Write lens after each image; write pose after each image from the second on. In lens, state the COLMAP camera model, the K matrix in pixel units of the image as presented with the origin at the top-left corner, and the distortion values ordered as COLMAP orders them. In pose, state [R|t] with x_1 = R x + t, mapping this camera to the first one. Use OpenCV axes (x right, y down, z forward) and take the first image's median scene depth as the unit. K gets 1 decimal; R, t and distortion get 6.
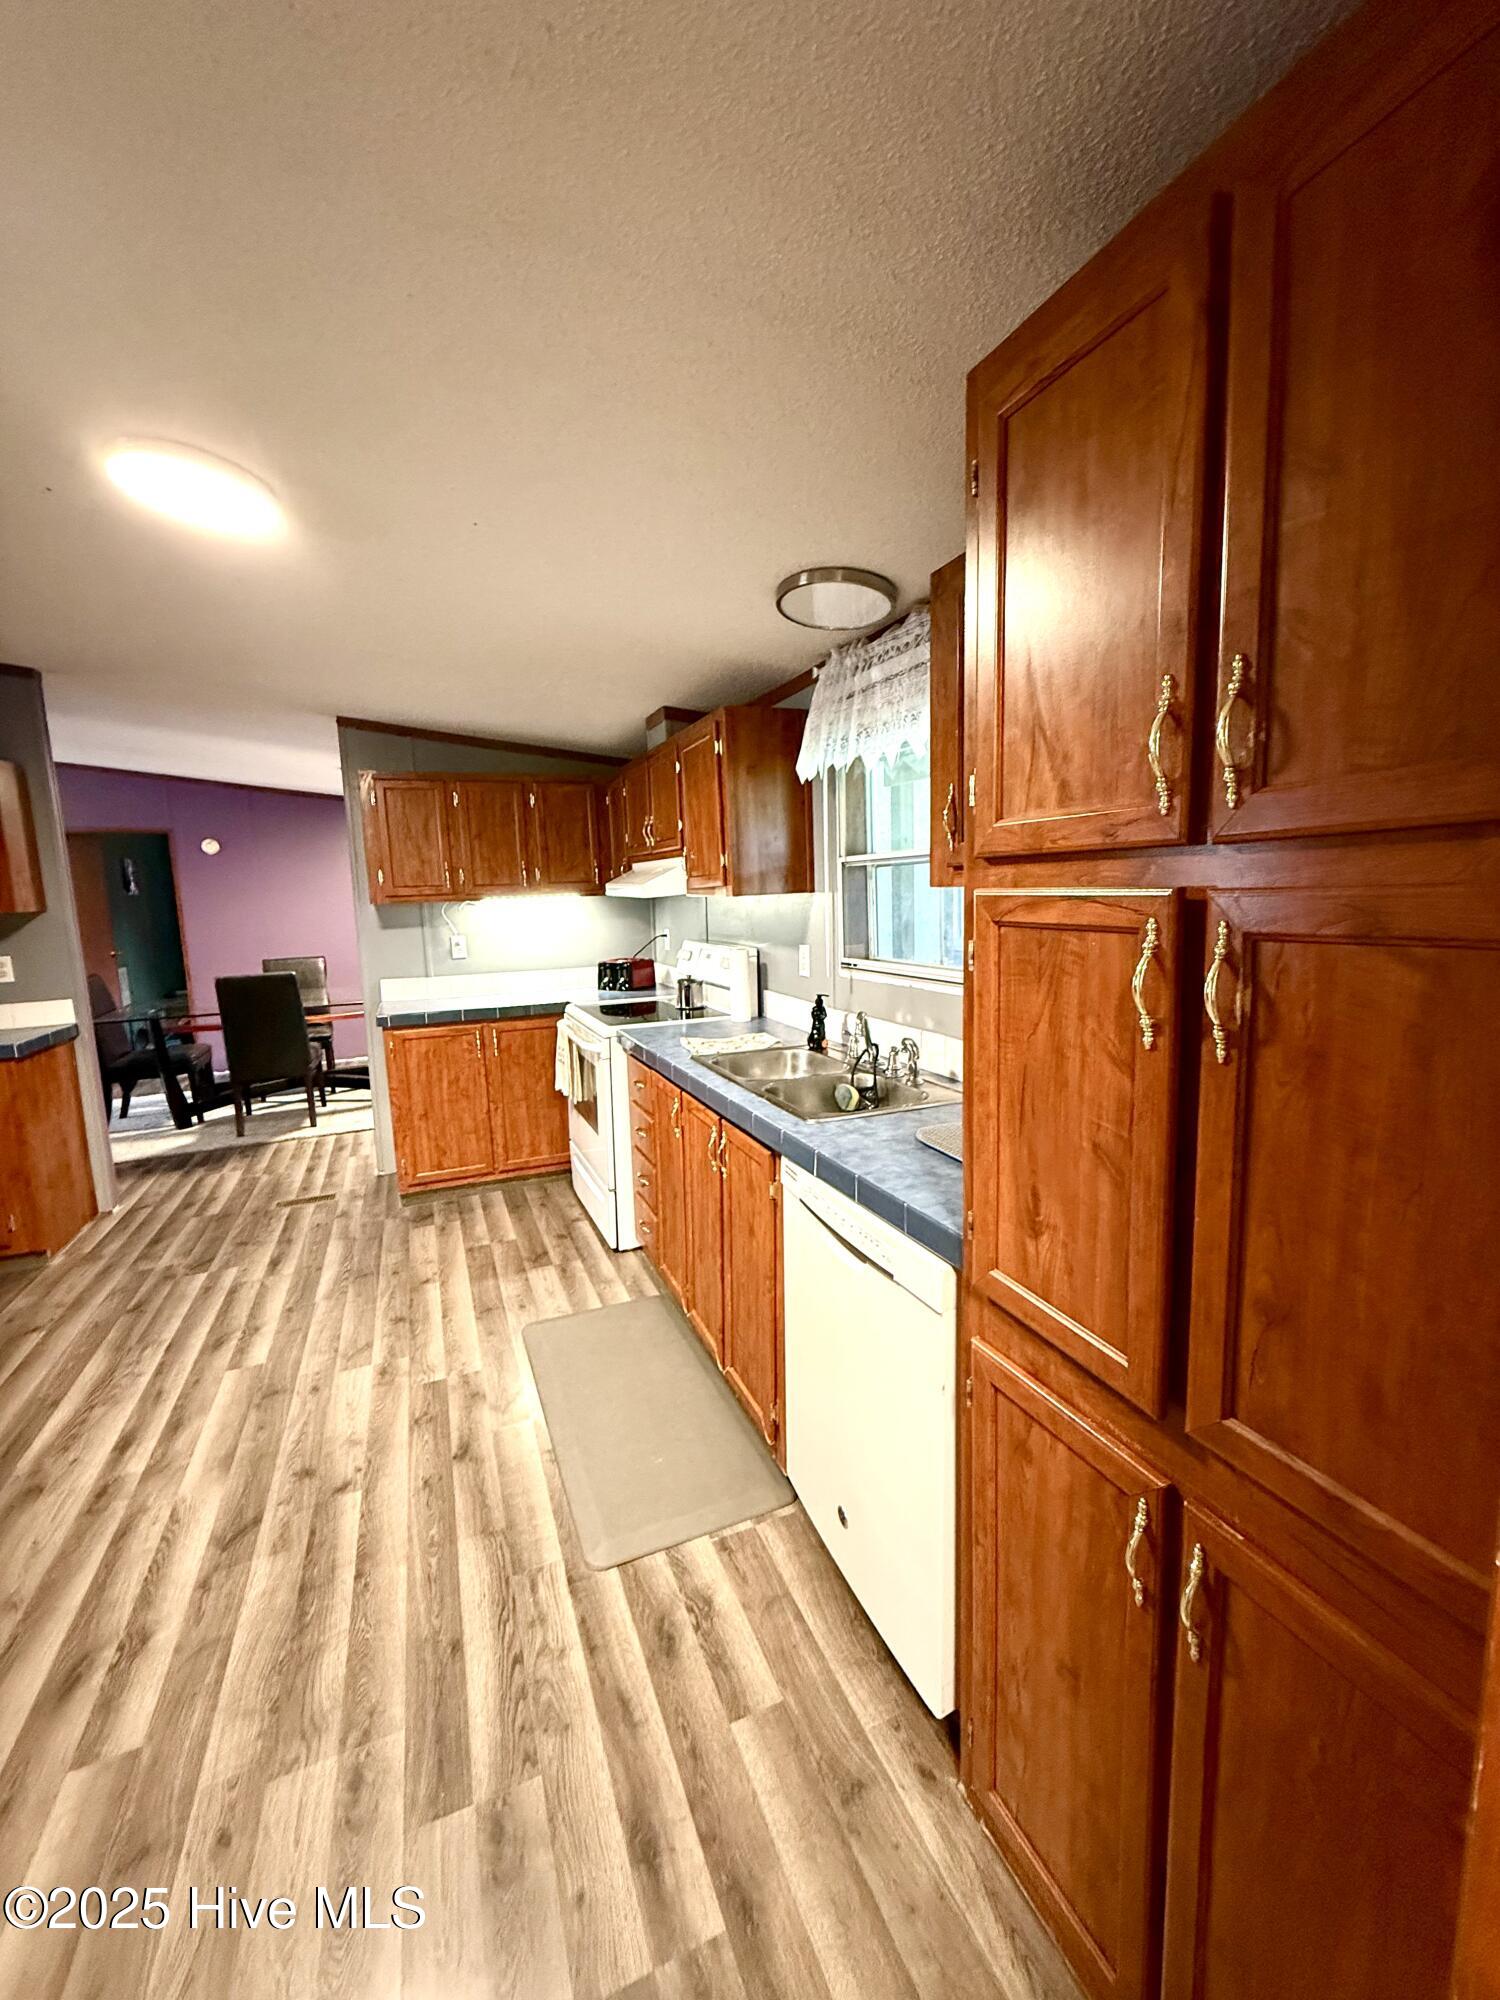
lens RADIAL K [[802.2, 0, 750.0], [0, 802.2, 1000.0], [0, 0, 1]] dist [0.003047, 0.000031]
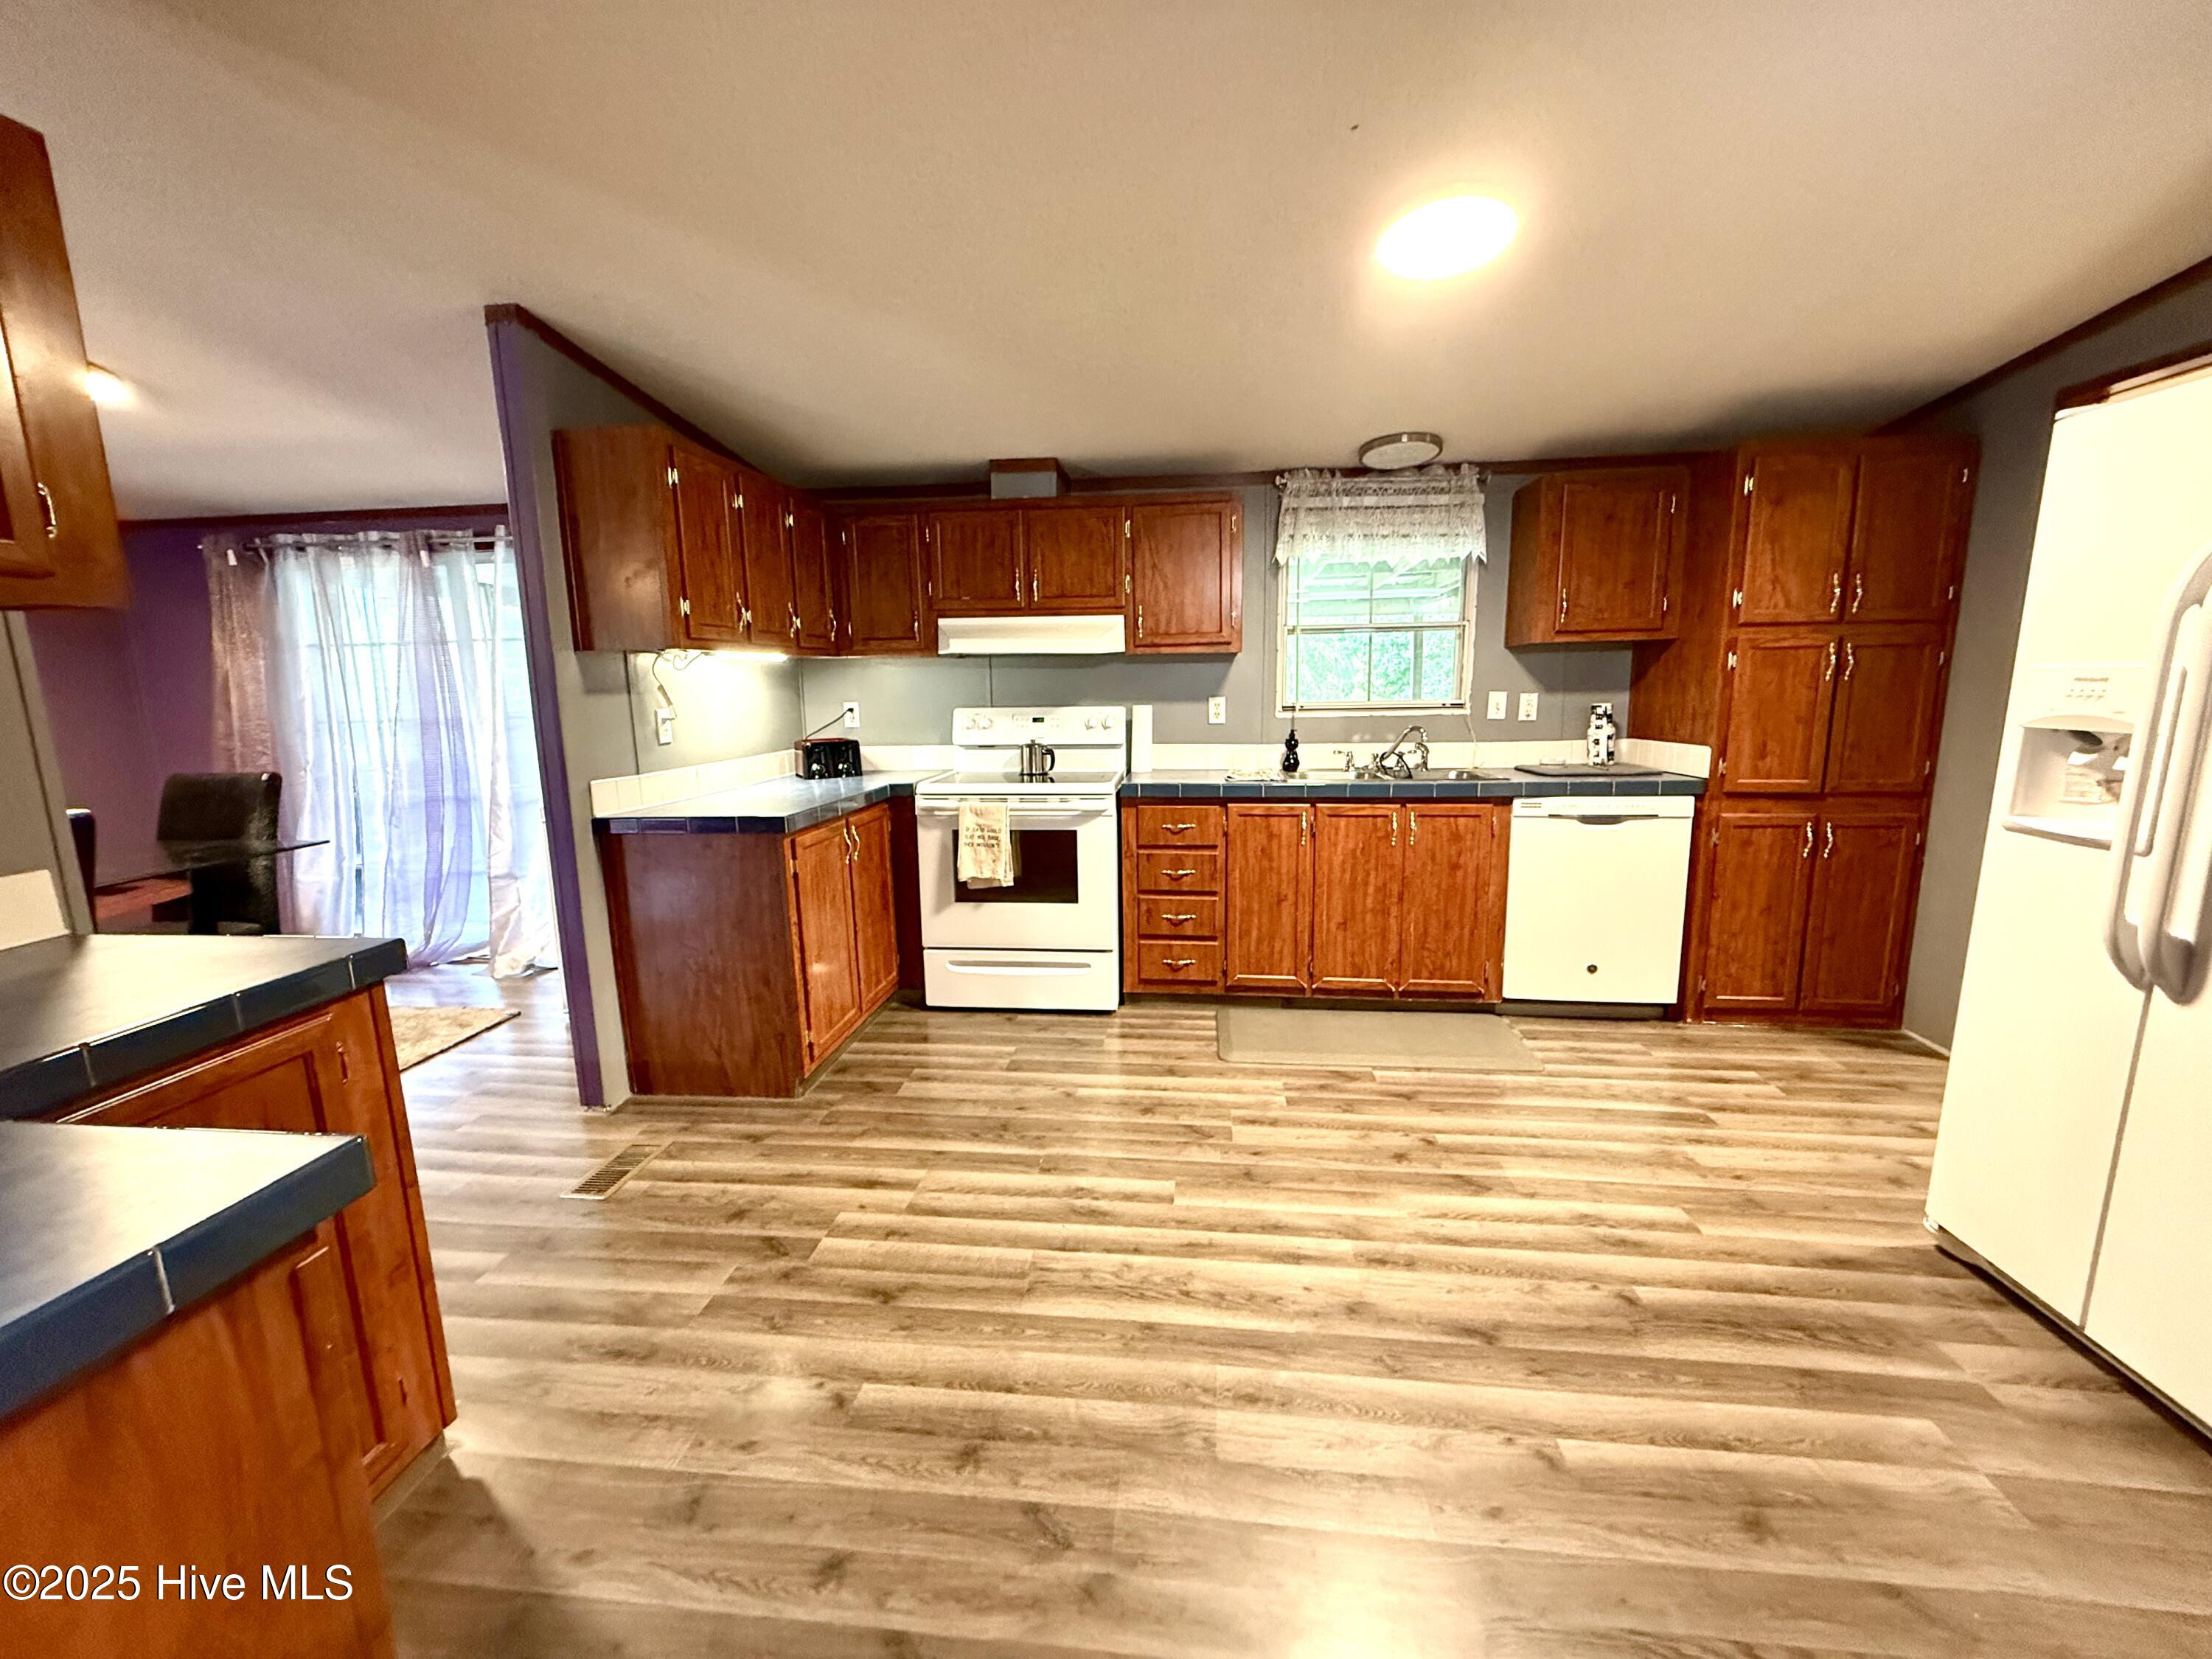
lens RADIAL K [[887.3, 0, 1100.7], [0, 887.3, 826.4], [0, 0, 1]] dist [0.003047, 0.000031]
pose [[0.488917, -0.119057, 0.864168, -1.323915], [0.120050, 0.990400, 0.068528, 0.011885], [-0.864030, 0.070239, 0.498516, 0.549089]]
